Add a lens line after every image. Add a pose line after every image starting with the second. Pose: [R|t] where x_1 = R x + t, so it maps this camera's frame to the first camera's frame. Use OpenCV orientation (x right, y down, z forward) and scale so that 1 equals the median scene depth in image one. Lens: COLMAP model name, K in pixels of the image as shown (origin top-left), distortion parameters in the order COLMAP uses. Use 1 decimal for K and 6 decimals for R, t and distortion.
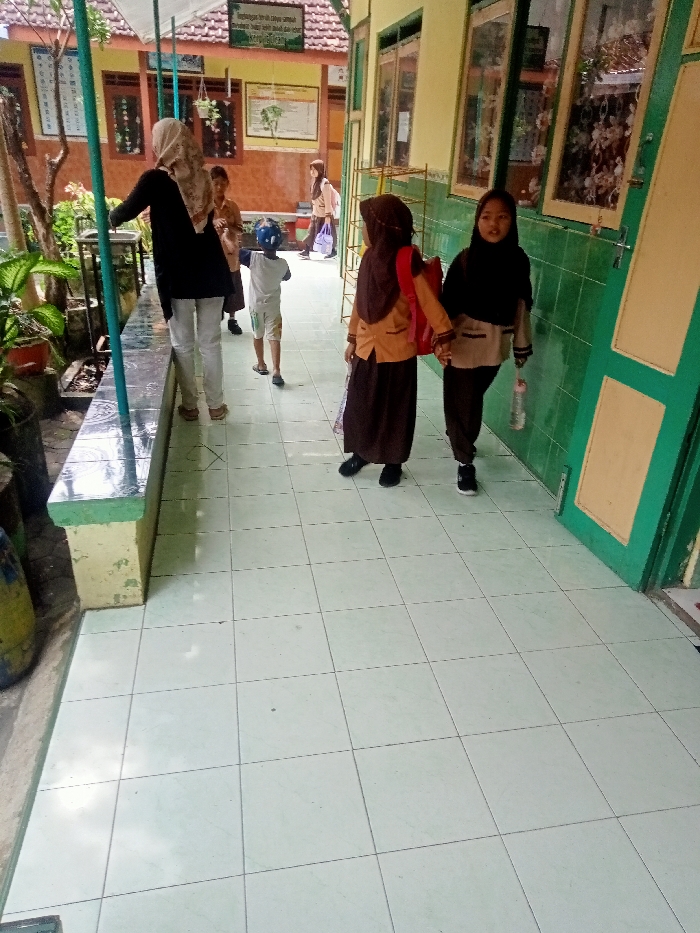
lens RADIAL K [[684.3, 0, 349.7], [0, 684.3, 476.0], [0, 0, 1]] dist [0.012460, -0.008099]
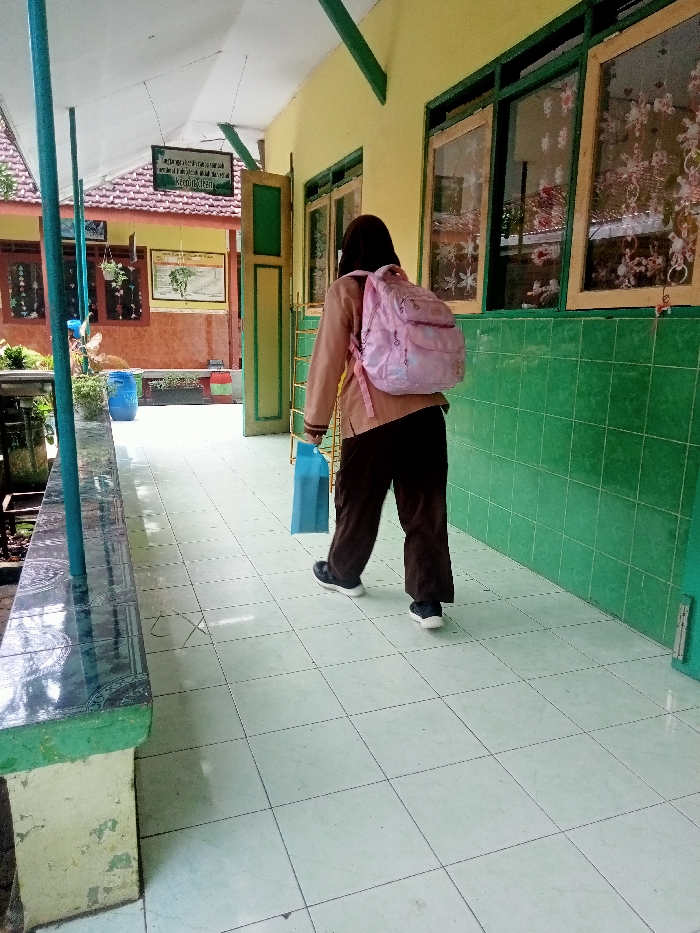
lens RADIAL K [[684.3, 0, 349.7], [0, 684.3, 476.0], [0, 0, 1]] dist [0.012460, -0.008099]
pose [[0.985266, -0.060062, 0.160136, -0.052682], [0.095635, 0.969723, -0.224702, -0.002272], [-0.141792, 0.236706, 0.961179, 0.090301]]
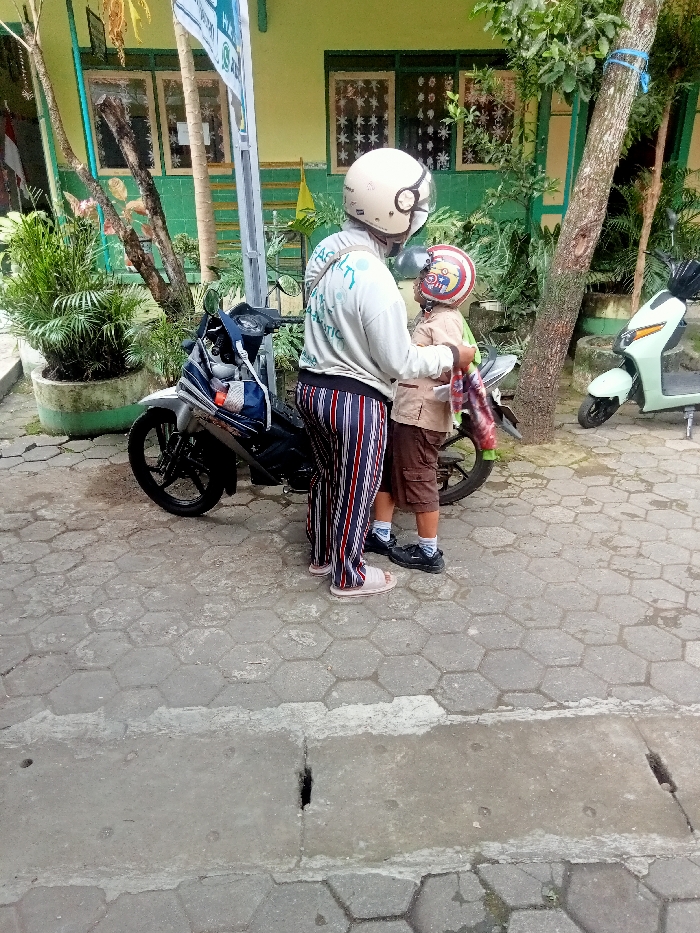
lens RADIAL K [[683.3, 0, 350.0], [0, 683.3, 466.5], [0, 0, 1]] dist [0.037130, -0.033231]
pose [[0.102495, -0.413637, 0.904654, -0.857319], [0.449994, 0.830347, 0.328678, -0.174961], [-0.887130, 0.373401, 0.271240, 0.388633]]
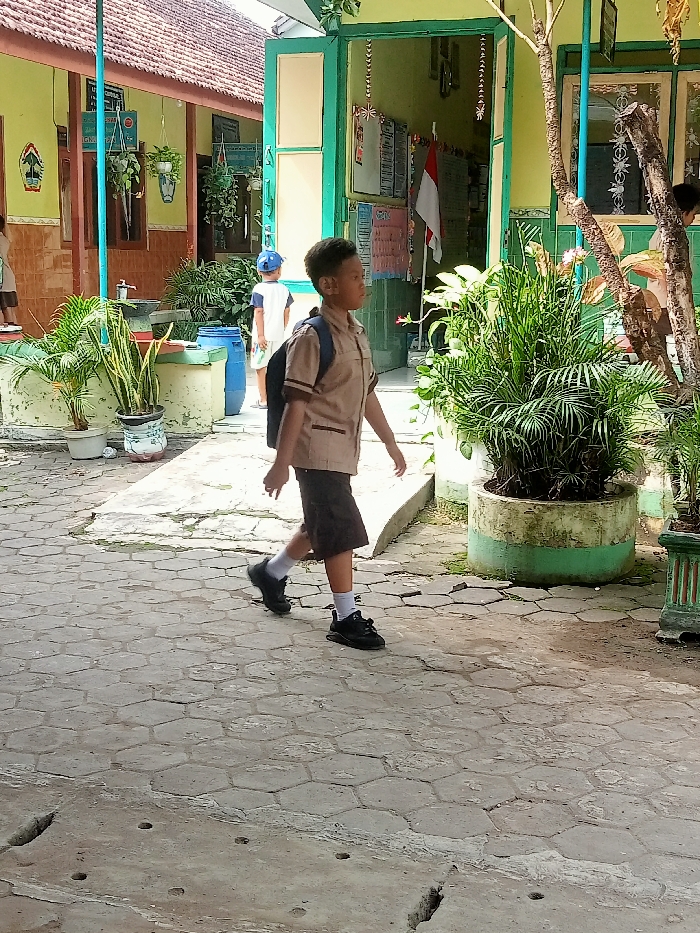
lens RADIAL K [[1369.5, 0, 350.0], [0, 1369.5, 466.5], [0, 0, 1]] dist [0.169299, -0.718103]
pose [[0.495687, -0.157839, 0.854038, -0.997802], [0.388625, 0.919718, -0.055582, -0.164849], [-0.776701, 0.359452, 0.517232, 0.400007]]
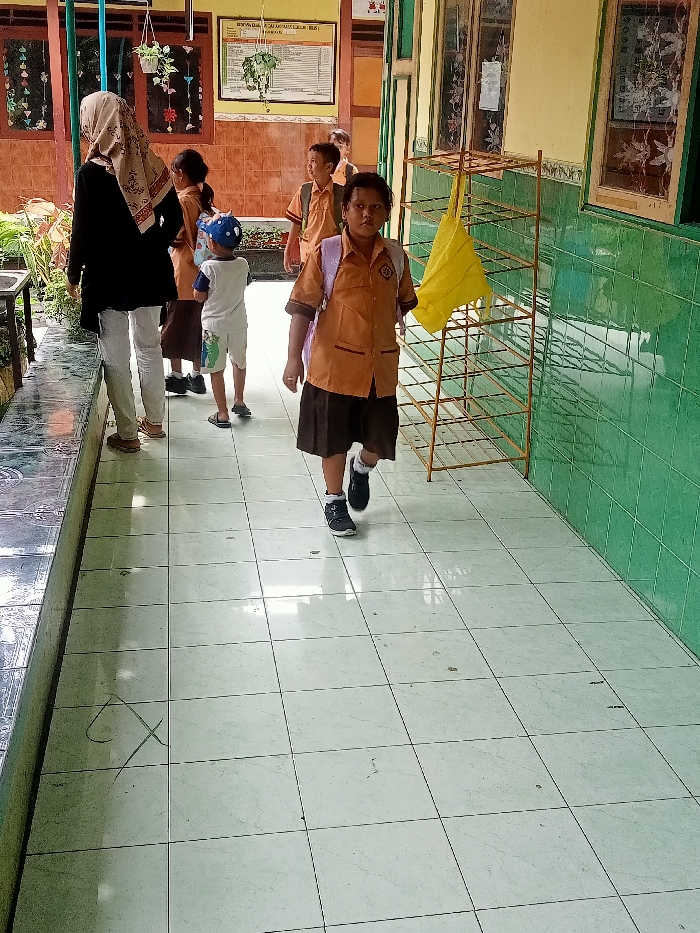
lens RADIAL K [[1101.4, 0, 350.0], [0, 1101.4, 466.5], [0, 0, 1]] dist [0.068662, -0.106919]
pose [[0.999559, -0.009253, -0.028199, -0.009438], [0.005433, 0.991146, -0.132663, -0.043075], [0.029177, 0.132451, 0.990760, 0.073177]]
